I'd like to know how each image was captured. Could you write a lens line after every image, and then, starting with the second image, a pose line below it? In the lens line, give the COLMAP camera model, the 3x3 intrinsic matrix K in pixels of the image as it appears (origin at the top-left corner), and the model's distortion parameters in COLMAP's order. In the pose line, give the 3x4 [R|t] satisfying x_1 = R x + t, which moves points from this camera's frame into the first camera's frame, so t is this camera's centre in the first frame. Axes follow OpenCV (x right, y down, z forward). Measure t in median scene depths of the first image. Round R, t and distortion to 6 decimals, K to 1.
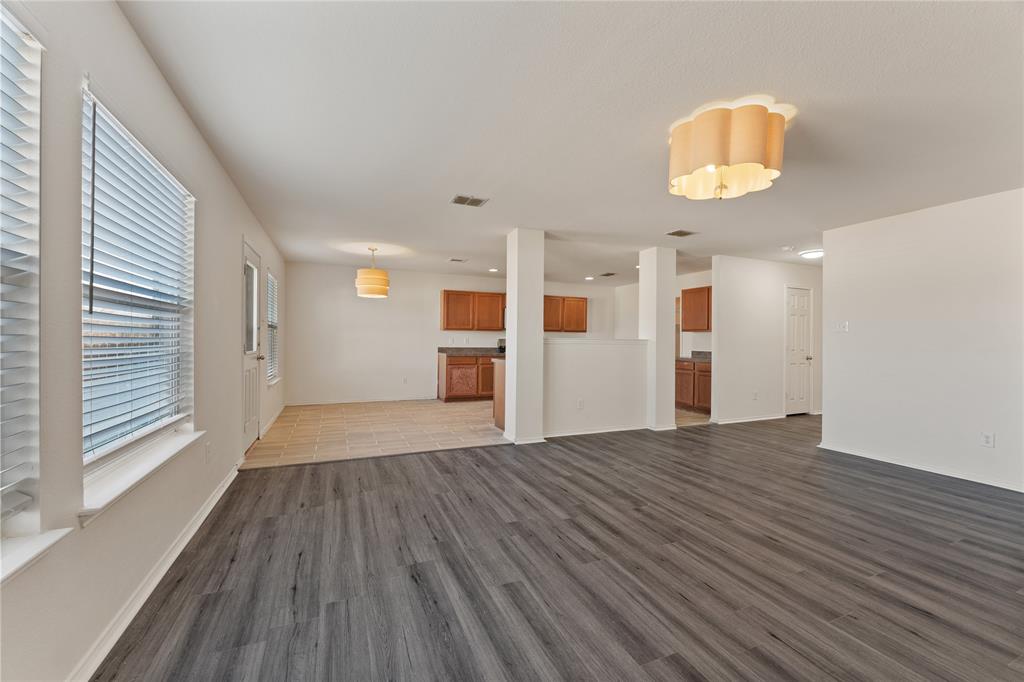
lens RADIAL K [[404.7, 0, 512.3], [0, 404.7, 340.8], [0, 0, 1]] dist [0.004218, -0.000276]
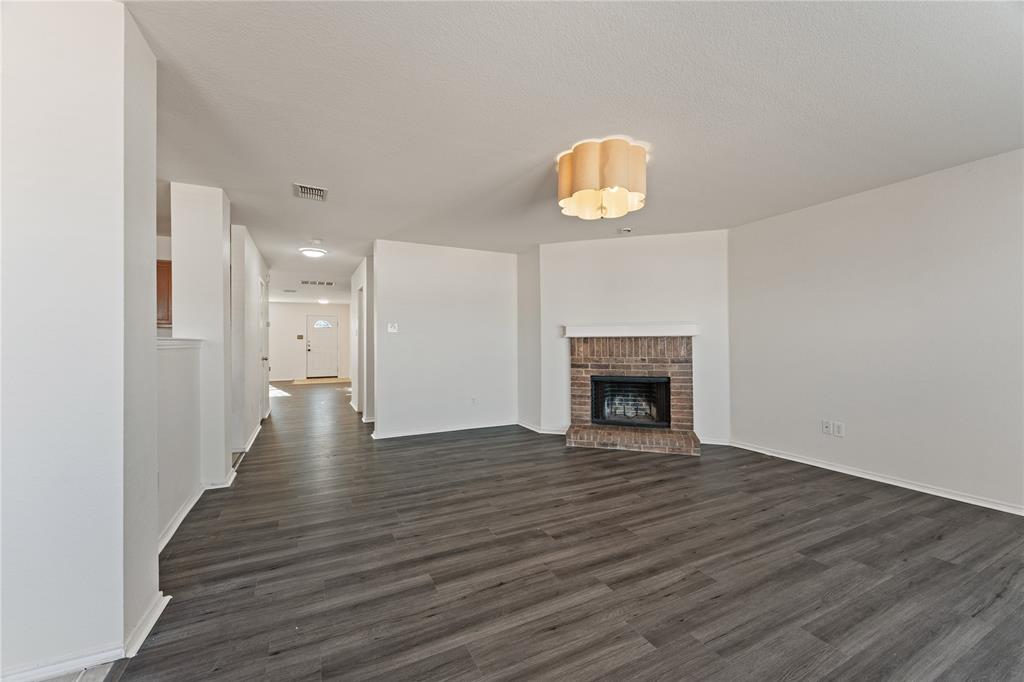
lens RADIAL K [[404.7, 0, 509.5], [0, 404.7, 341.0], [0, 0, 1]] dist [0.004218, -0.000276]
pose [[-0.053752, -0.006650, 0.998532, -0.490046], [0.001410, 0.999976, 0.006736, -0.007202], [-0.998553, 0.001770, -0.053742, 1.026816]]
